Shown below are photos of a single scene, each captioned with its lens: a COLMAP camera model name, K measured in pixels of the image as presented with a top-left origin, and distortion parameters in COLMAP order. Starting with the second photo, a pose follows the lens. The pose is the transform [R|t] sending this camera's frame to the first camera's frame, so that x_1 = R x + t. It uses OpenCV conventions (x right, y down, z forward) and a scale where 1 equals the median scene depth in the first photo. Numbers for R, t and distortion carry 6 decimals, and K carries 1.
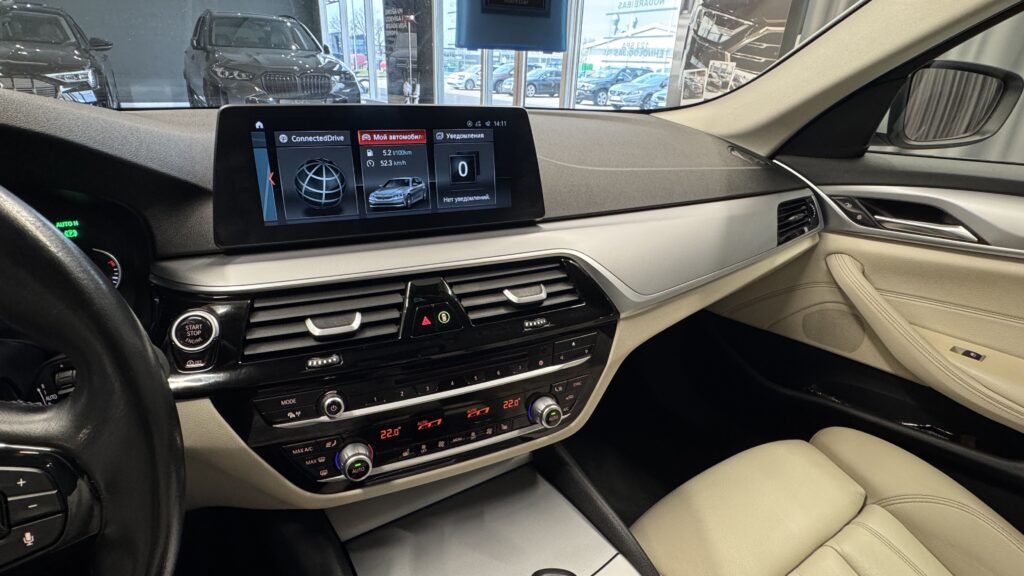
lens RADIAL K [[512.1, 0, 505.8], [0, 512.1, 287.7], [0, 0, 1]] dist [-0.002959, -0.000251]
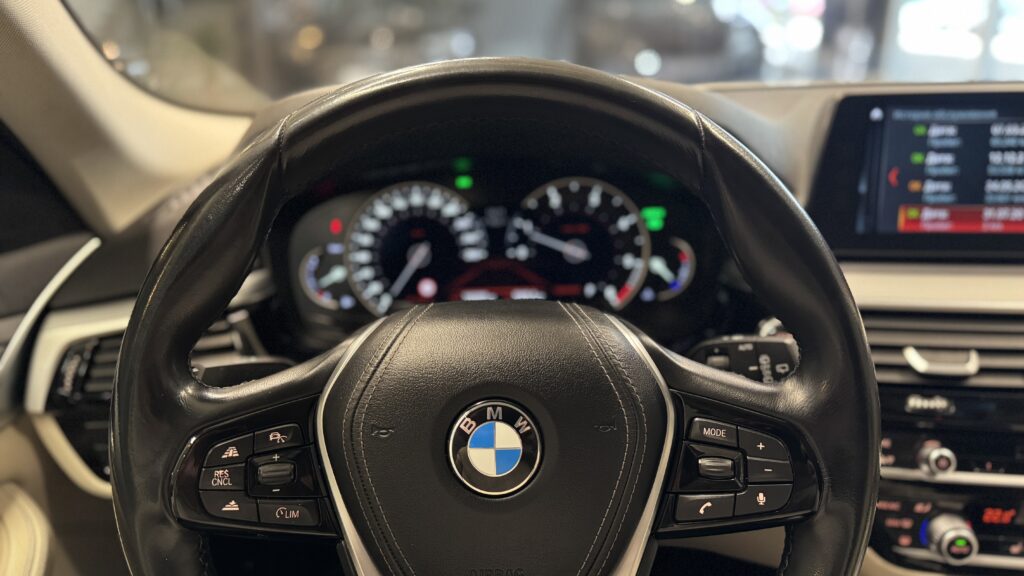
lens RADIAL K [[730.0, 0, 508.5], [0, 730.0, 303.0], [0, 0, 1]] dist [0.046389, -0.063840]
pose [[0.847221, 0.134460, -0.513943, -0.293369], [-0.153662, 0.988110, 0.005205, 0.070291], [0.508532, 0.074563, 0.857808, -0.297074]]
